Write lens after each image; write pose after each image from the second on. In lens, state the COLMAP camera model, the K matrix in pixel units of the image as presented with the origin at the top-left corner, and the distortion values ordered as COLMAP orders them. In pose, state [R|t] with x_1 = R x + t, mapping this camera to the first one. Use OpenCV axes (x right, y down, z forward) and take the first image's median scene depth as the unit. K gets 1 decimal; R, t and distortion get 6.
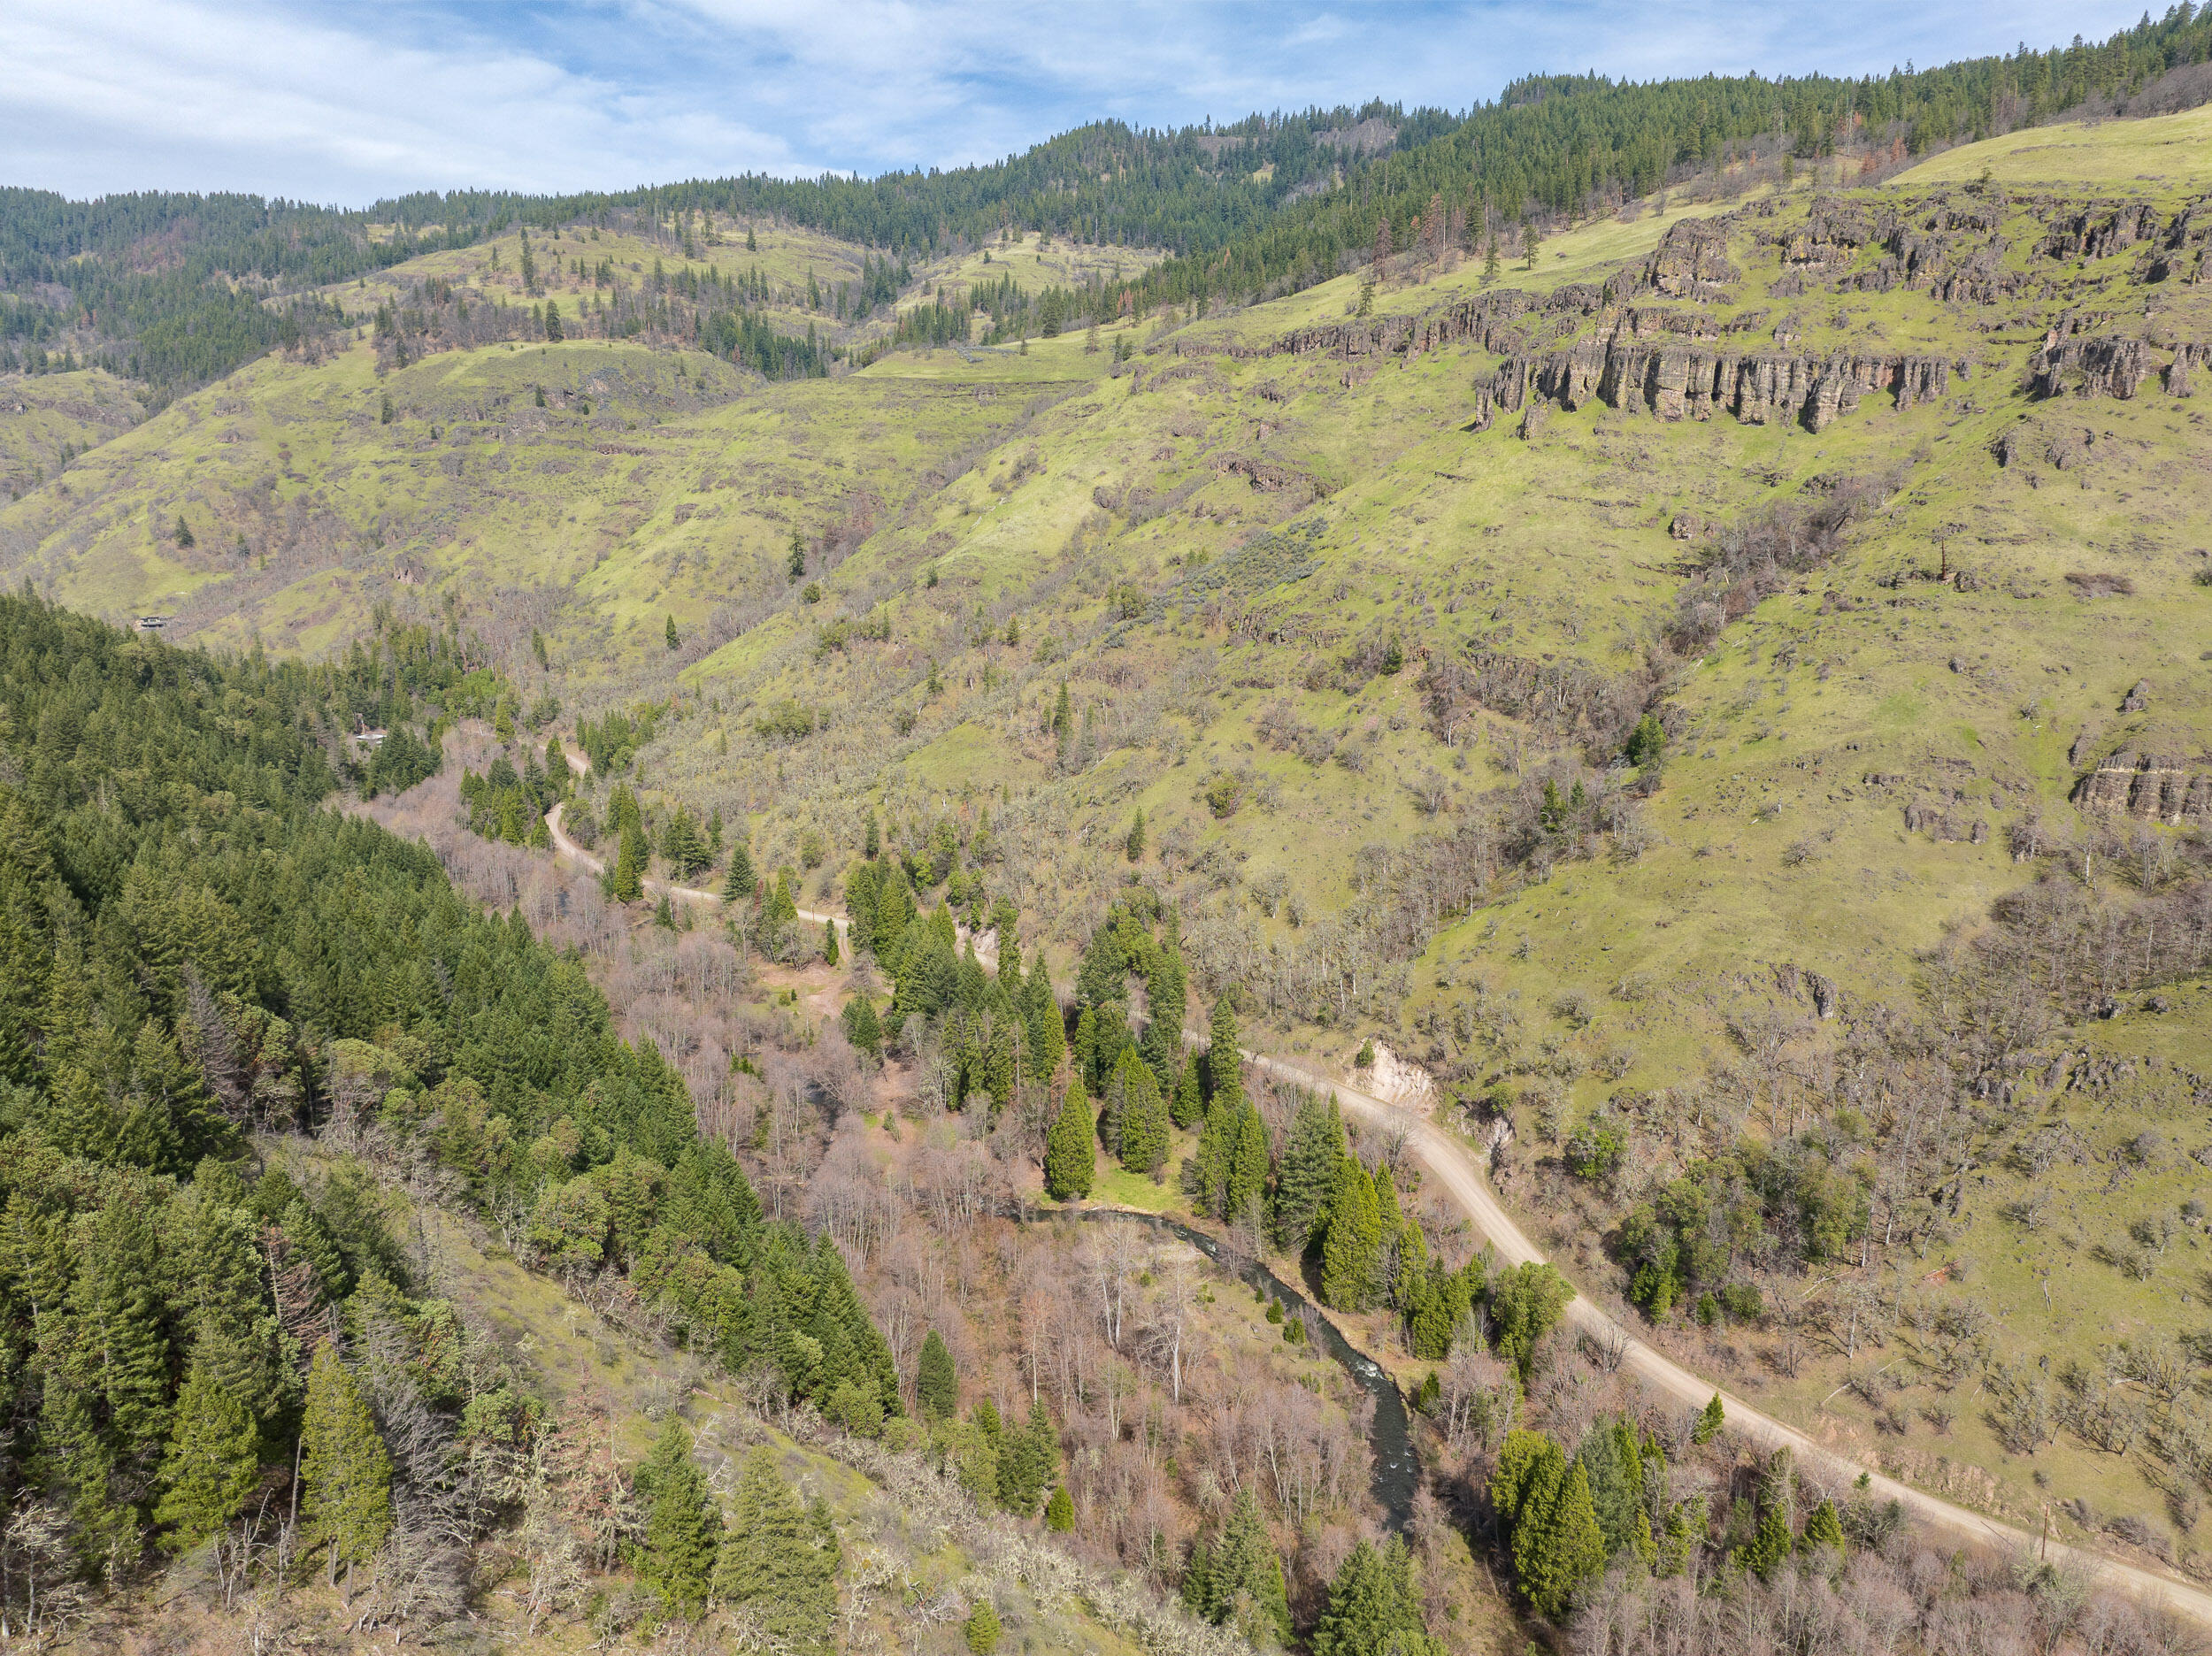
lens RADIAL K [[1578.2, 0, 1122.7], [0, 1578.2, 827.5], [0, 0, 1]] dist [-0.044225, 0.020137]
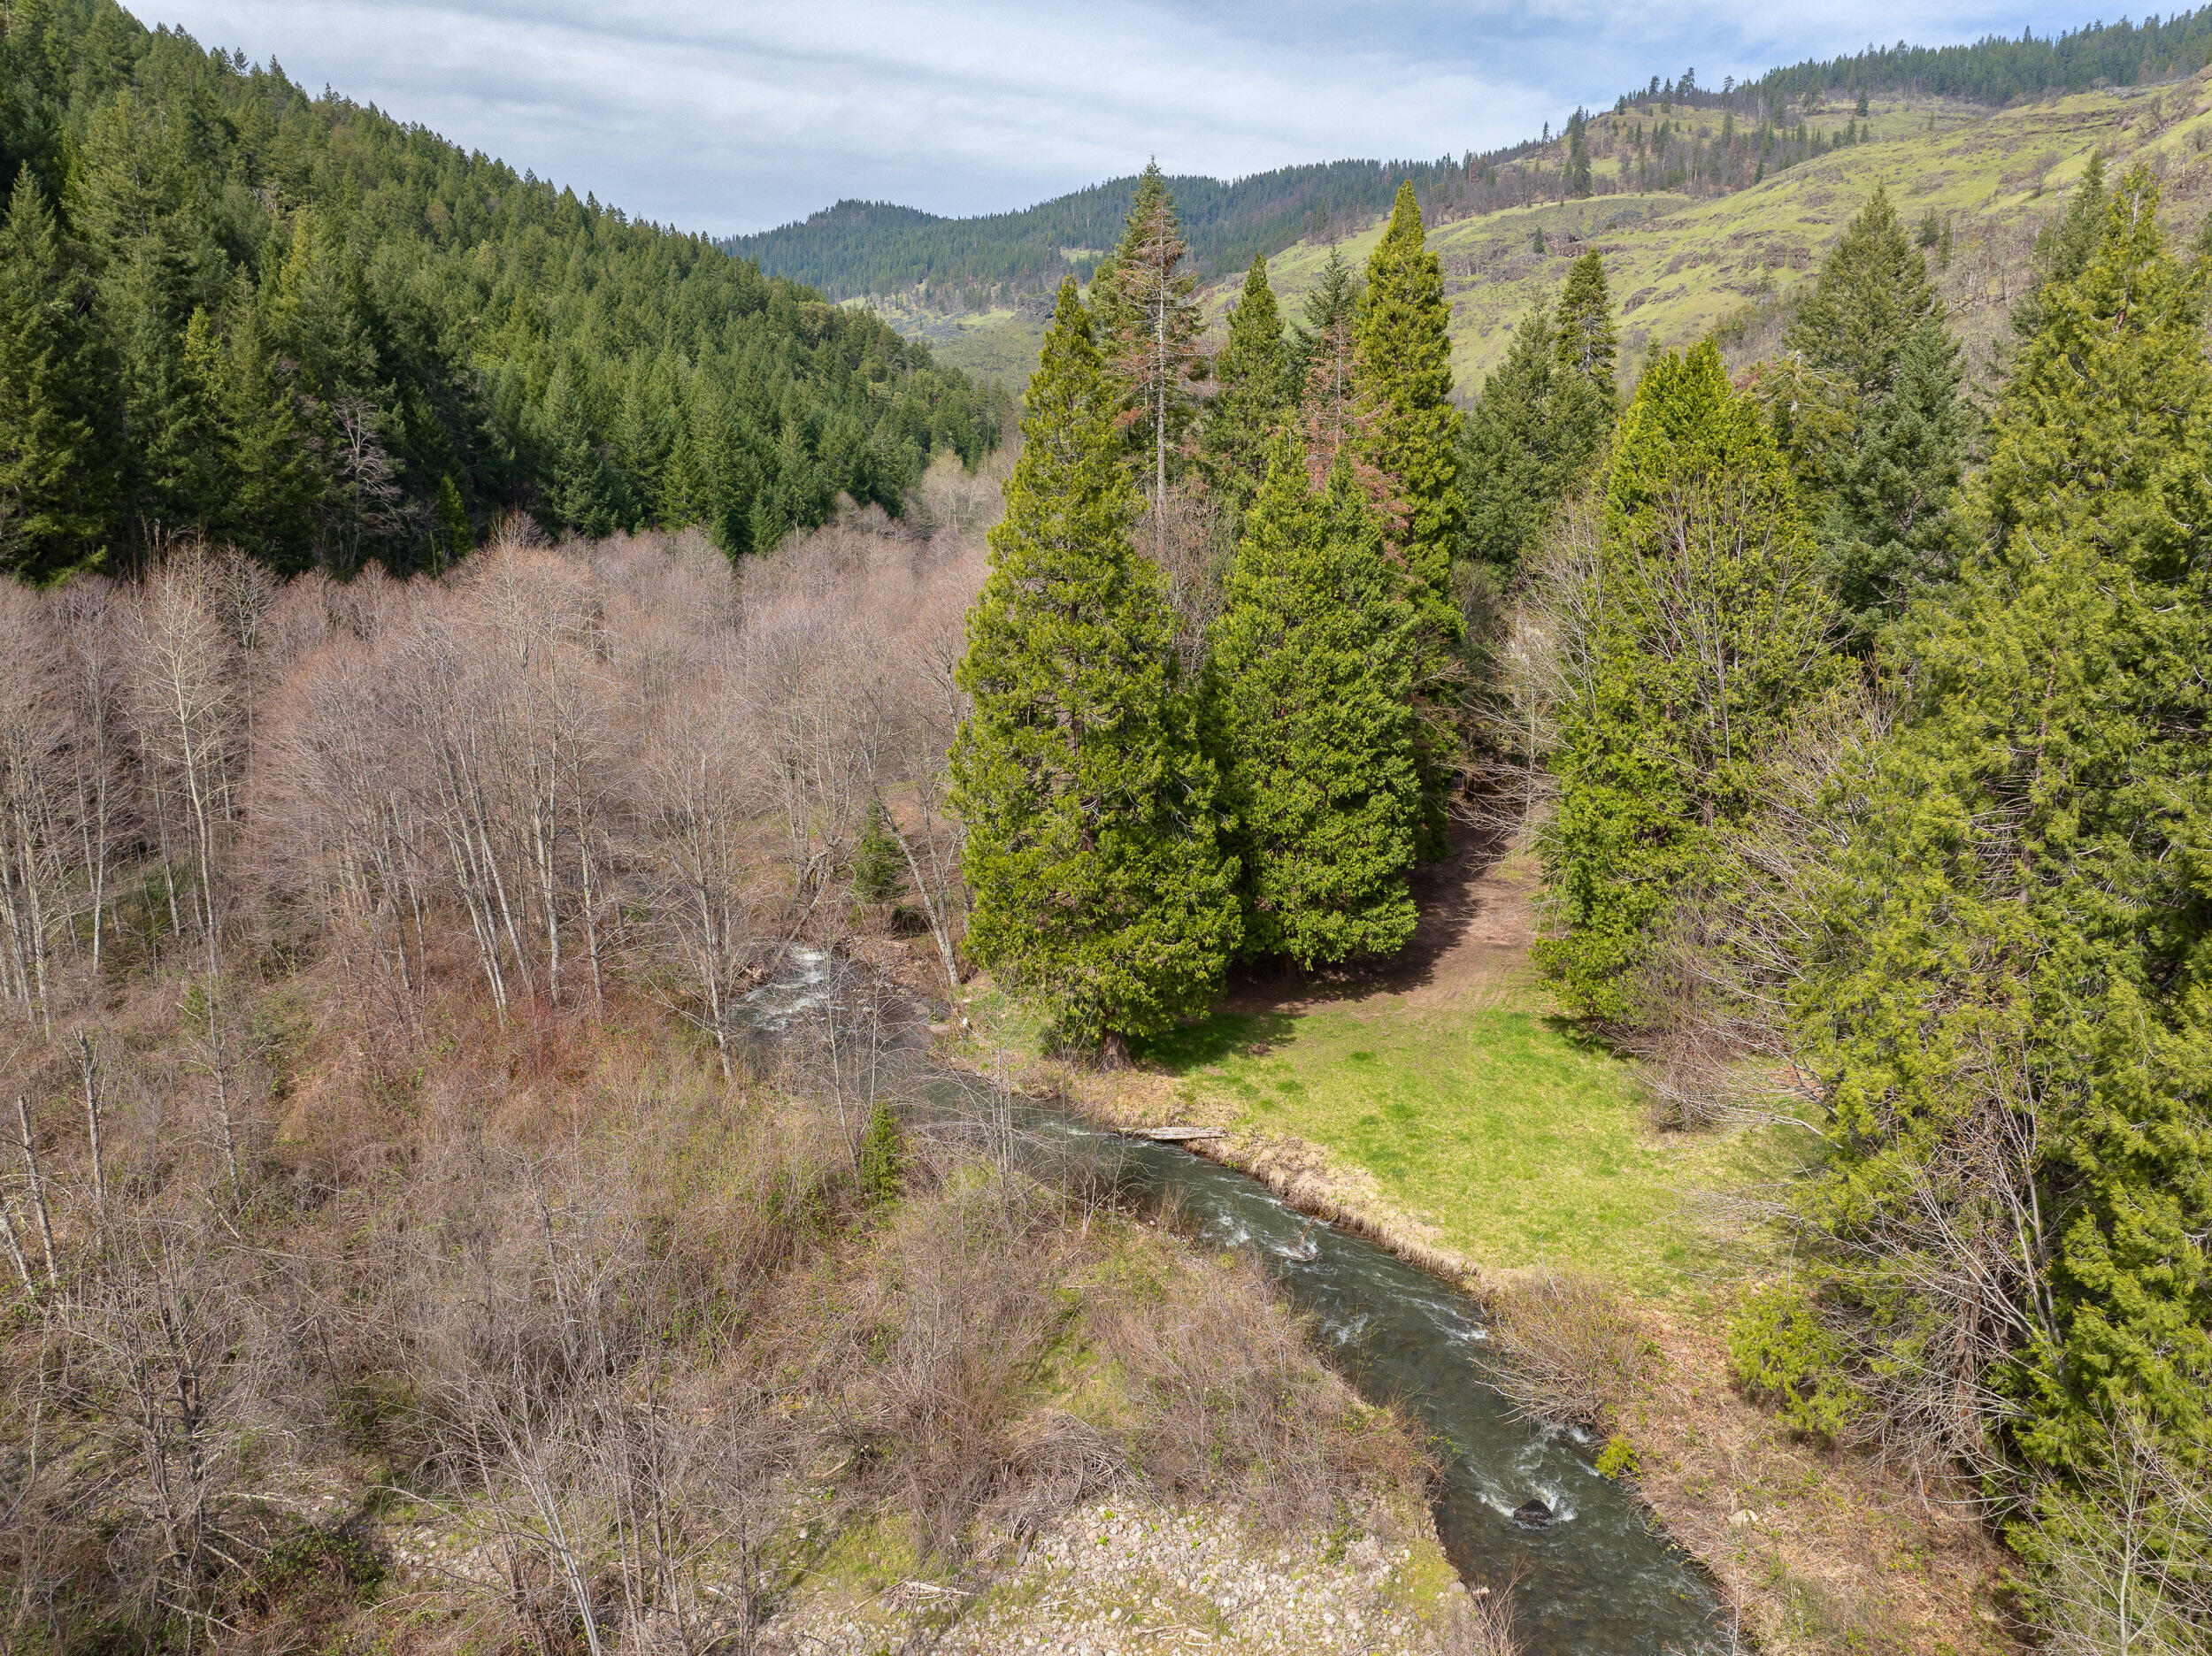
lens RADIAL K [[1578.2, 0, 1121.9], [0, 1578.2, 839.0], [0, 0, 1]] dist [-0.044225, 0.020137]
pose [[0.779750, 0.143894, -0.609331, 0.015969], [-0.154023, 0.987408, 0.036077, 0.049601], [0.606849, 0.065720, 0.792095, 0.208809]]
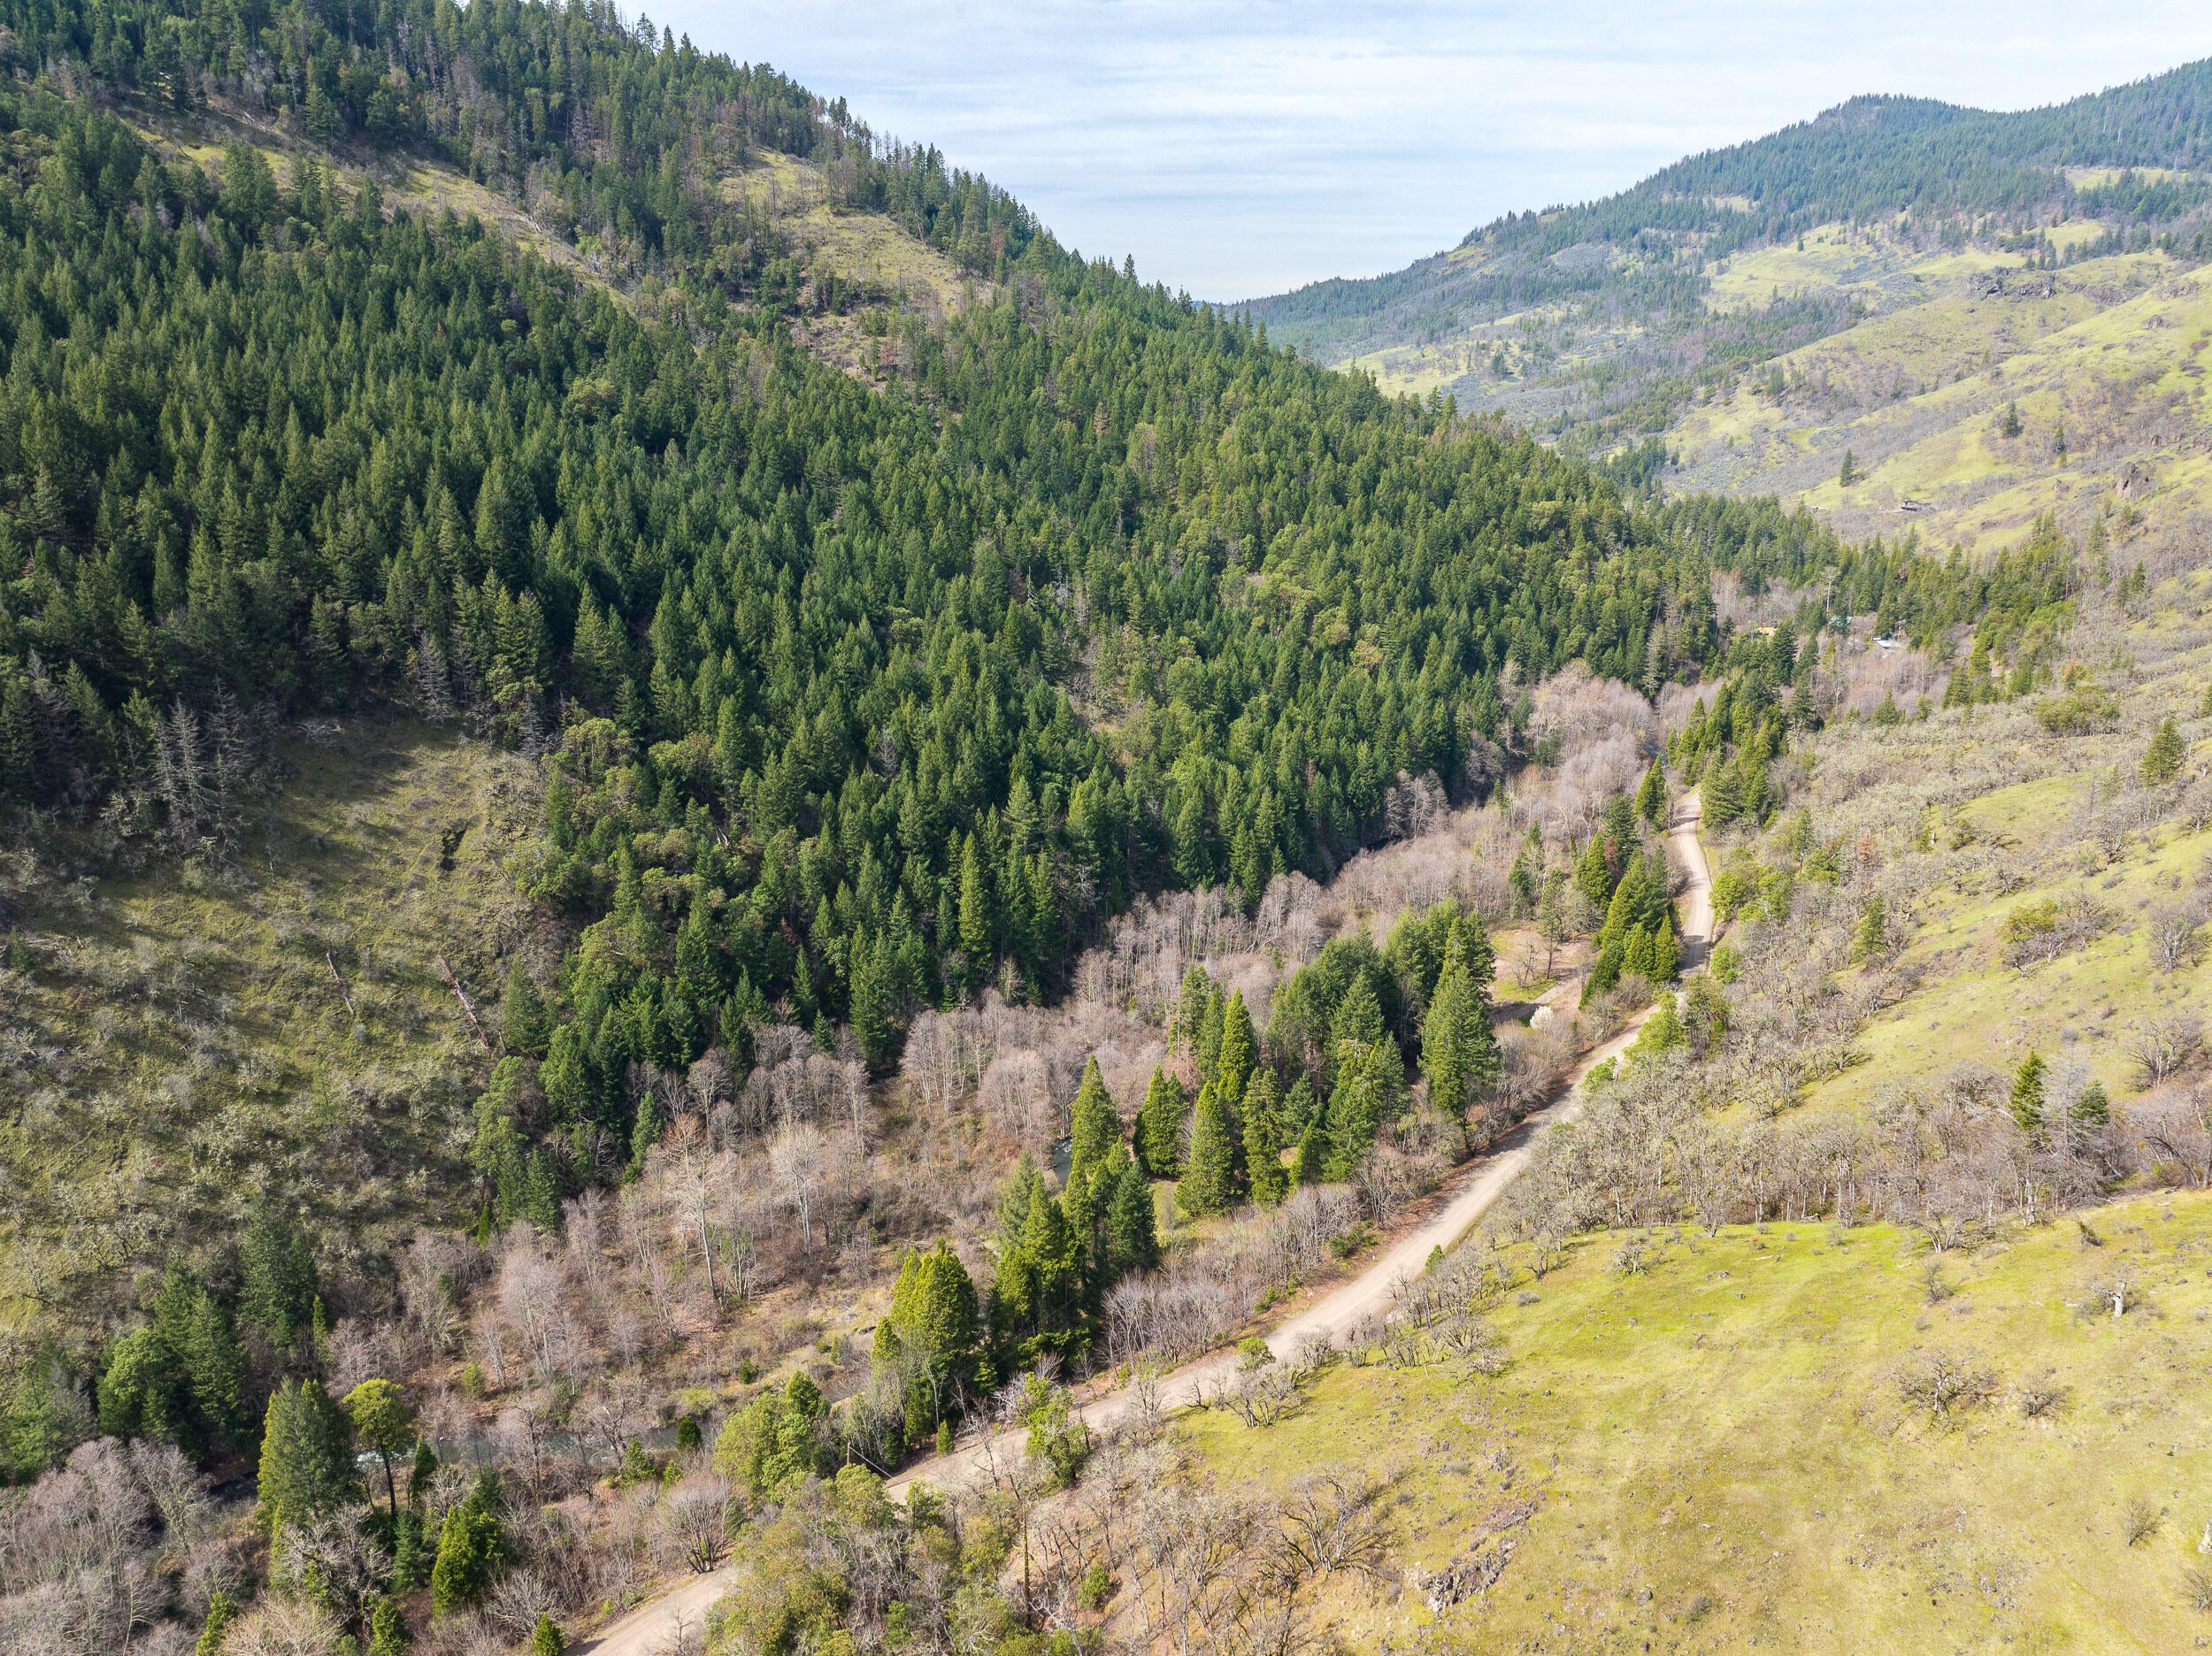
lens RADIAL K [[1578.2, 0, 1101.5], [0, 1578.2, 814.5], [0, 0, 1]] dist [-0.044225, 0.020137]
pose [[0.276524, 0.287975, -0.916845, 0.175811], [-0.231844, 0.945857, 0.227163, -0.040235], [0.932622, 0.149749, 0.328317, 0.162606]]
